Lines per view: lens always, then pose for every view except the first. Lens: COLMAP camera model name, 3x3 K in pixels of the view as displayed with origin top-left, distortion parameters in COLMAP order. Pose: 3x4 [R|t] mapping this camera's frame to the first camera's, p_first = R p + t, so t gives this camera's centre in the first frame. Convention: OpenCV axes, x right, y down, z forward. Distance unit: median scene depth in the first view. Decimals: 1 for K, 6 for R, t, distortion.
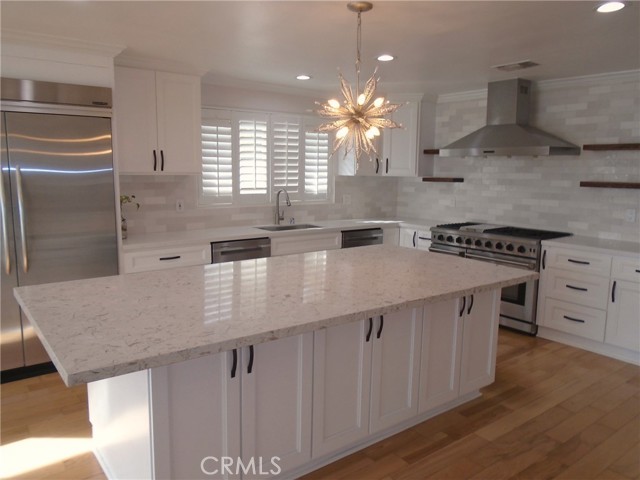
lens RADIAL K [[493.7, 0, 319.9], [0, 493.7, 239.6], [0, 0, 1]] dist [-0.013124, -0.001082]
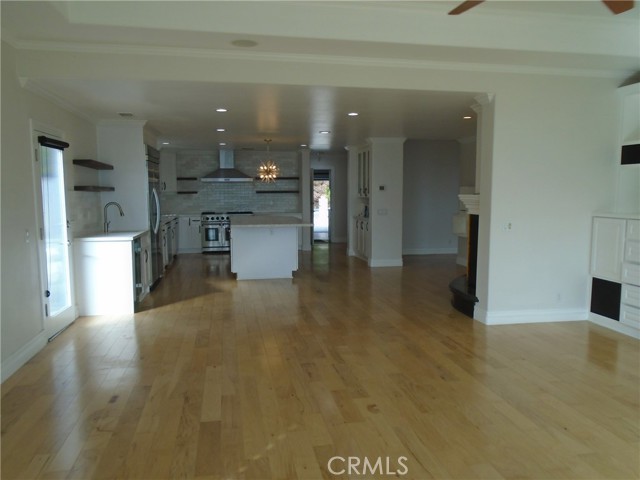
lens RADIAL K [[493.7, 0, 318.4], [0, 493.7, 236.2], [0, 0, 1]] dist [-0.013124, -0.001082]
pose [[0.453466, -0.098253, 0.885841, -1.791638], [0.136884, 0.989791, 0.039711, 0.064367], [-0.880699, 0.103250, 0.462286, -0.516884]]
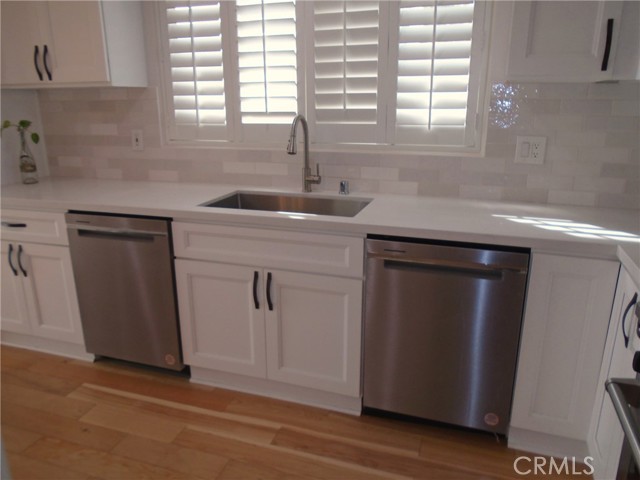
lens RADIAL K [[493.7, 0, 319.5], [0, 493.7, 240.4], [0, 0, 1]] dist [-0.013124, -0.001082]
pose [[0.555941, 0.219557, -0.801701, 0.314573], [-0.104840, 0.975304, 0.194398, -0.079501], [0.824584, -0.024023, 0.565229, 0.747765]]
